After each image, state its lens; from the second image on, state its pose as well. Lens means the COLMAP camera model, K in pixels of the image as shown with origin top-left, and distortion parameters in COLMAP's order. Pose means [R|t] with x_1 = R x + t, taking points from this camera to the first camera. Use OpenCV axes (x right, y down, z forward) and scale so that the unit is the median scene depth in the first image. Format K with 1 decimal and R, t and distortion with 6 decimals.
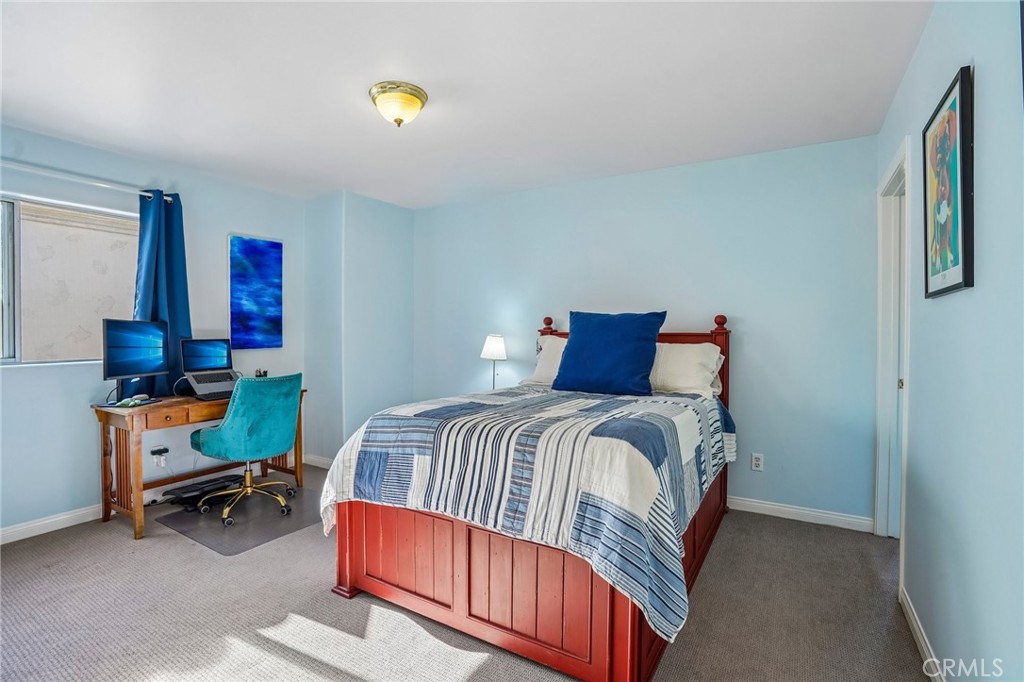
lens RADIAL K [[476.3, 0, 517.7], [0, 476.3, 336.9], [0, 0, 1]] dist [-0.044795, 0.011249]
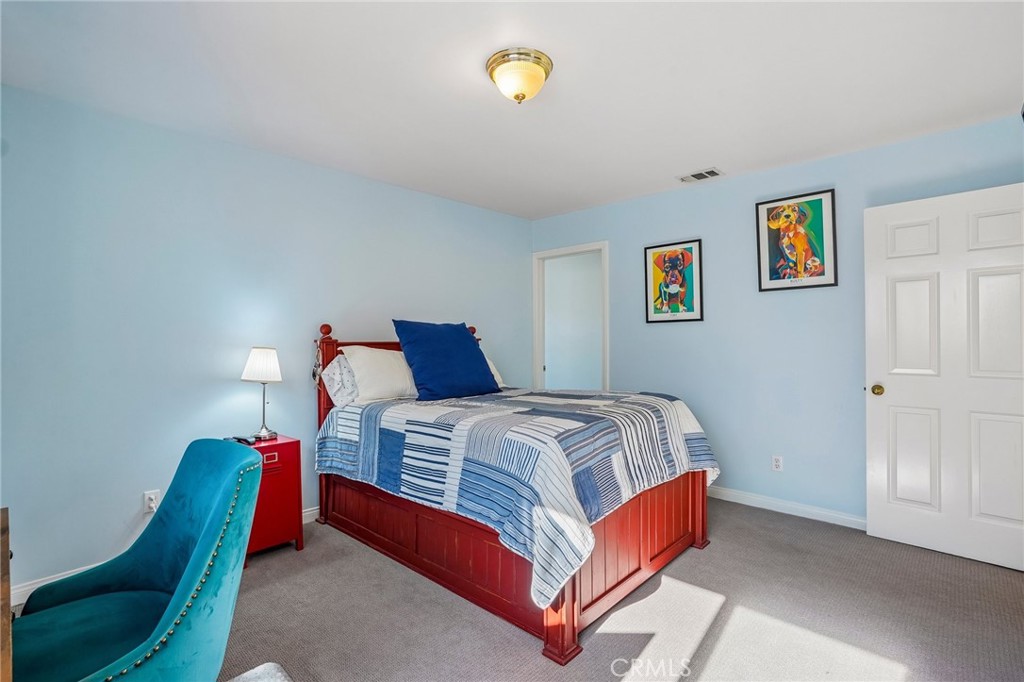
lens RADIAL K [[476.3, 0, 519.0], [0, 476.3, 338.4], [0, 0, 1]] dist [-0.044795, 0.011249]
pose [[0.218089, -0.004200, 0.975920, -1.798919], [0.021273, 0.999774, -0.000452, -0.026128], [-0.975697, 0.020860, 0.218129, 1.331388]]
